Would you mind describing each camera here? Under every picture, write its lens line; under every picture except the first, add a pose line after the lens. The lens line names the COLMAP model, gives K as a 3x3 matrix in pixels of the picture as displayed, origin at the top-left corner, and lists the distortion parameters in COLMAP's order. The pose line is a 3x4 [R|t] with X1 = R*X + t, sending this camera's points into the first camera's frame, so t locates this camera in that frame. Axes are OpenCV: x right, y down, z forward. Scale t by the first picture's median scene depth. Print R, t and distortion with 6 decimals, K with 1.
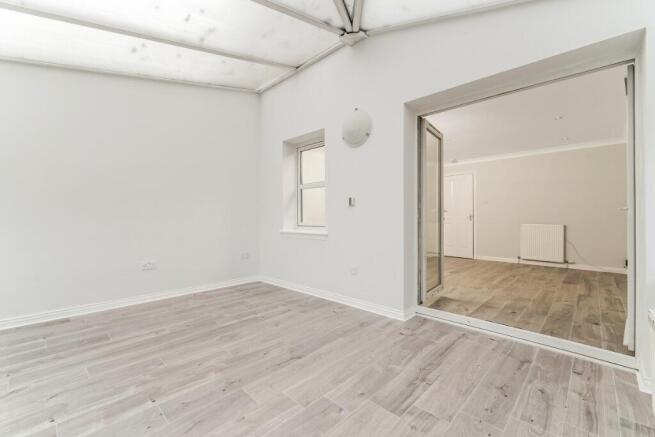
lens RADIAL K [[271.3, 0, 327.5], [0, 271.3, 218.5], [0, 0, 1]] dist [-0.001281, -0.000348]
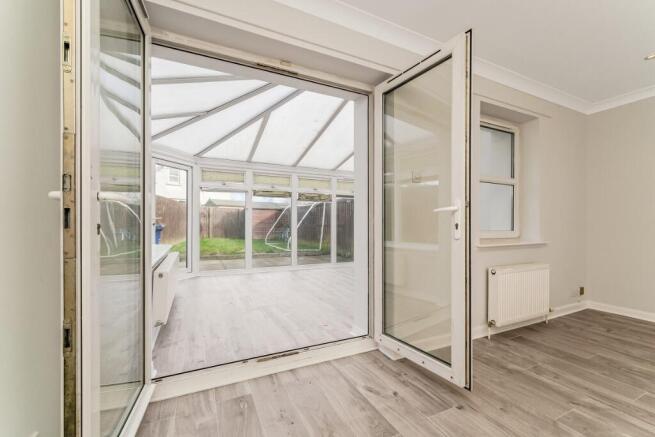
lens RADIAL K [[271.3, 0, 327.5], [0, 271.3, 218.5], [0, 0, 1]] dist [-0.001281, -0.000348]
pose [[-0.341630, -0.018661, -0.939649, 0.596933], [-0.005449, 0.999825, -0.017875, -0.000318], [0.939819, -0.000987, -0.341672, 0.619186]]
